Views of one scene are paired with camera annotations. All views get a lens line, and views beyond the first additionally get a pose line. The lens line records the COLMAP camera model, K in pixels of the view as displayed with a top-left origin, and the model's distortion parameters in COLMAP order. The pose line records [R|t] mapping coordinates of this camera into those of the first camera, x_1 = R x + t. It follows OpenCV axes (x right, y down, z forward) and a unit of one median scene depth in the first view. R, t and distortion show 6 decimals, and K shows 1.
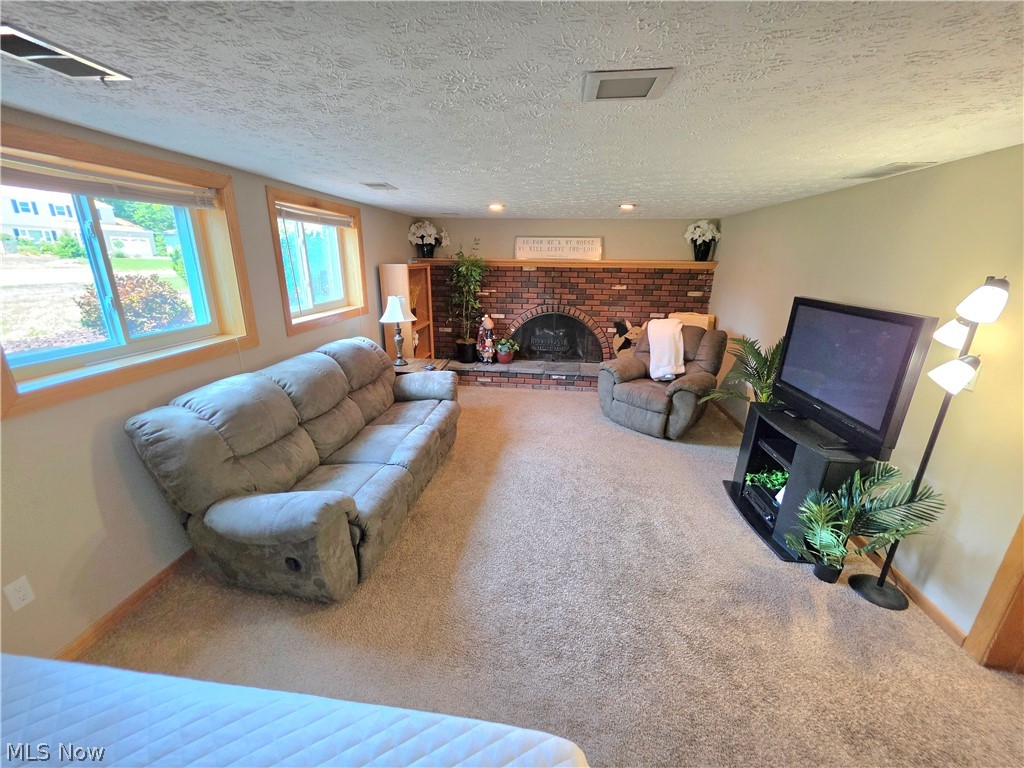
lens RADIAL K [[413.0, 0, 504.5], [0, 413.0, 384.4], [0, 0, 1]] dist [-0.002008, -0.000055]
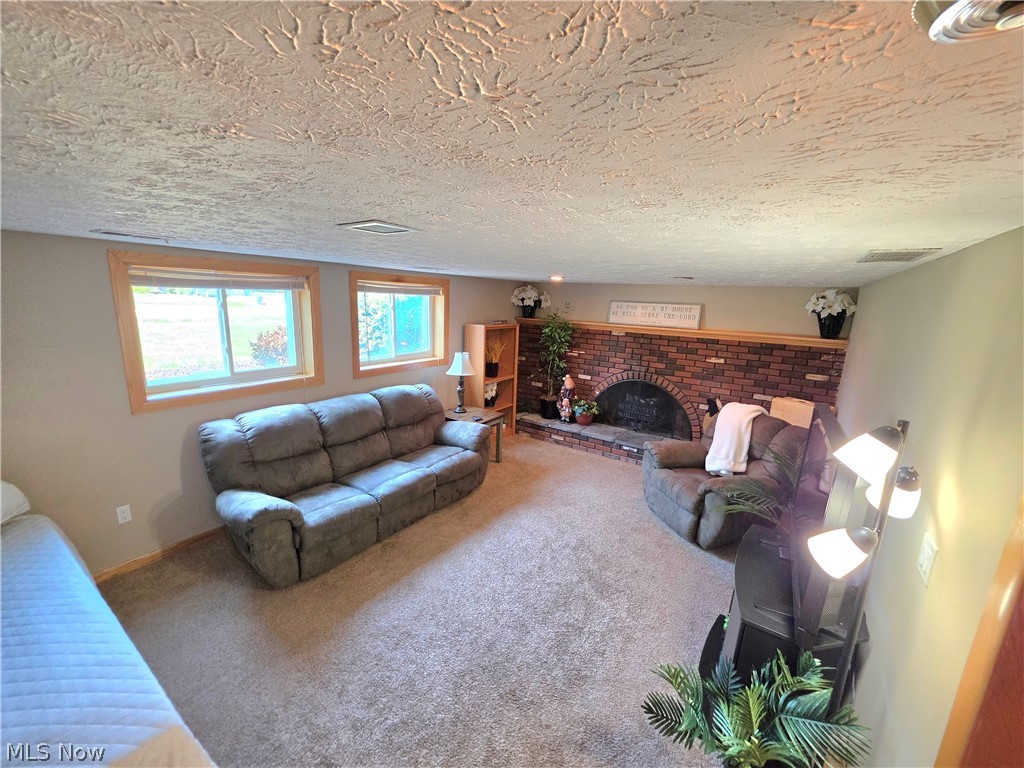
lens RADIAL K [[413.0, 0, 504.5], [0, 413.0, 384.4], [0, 0, 1]] dist [-0.002008, -0.000055]
pose [[0.884936, 0.117039, -0.450766, 0.289022], [-0.163925, 0.984245, -0.066262, -0.053660], [0.435909, 0.132529, 0.890179, 0.025723]]
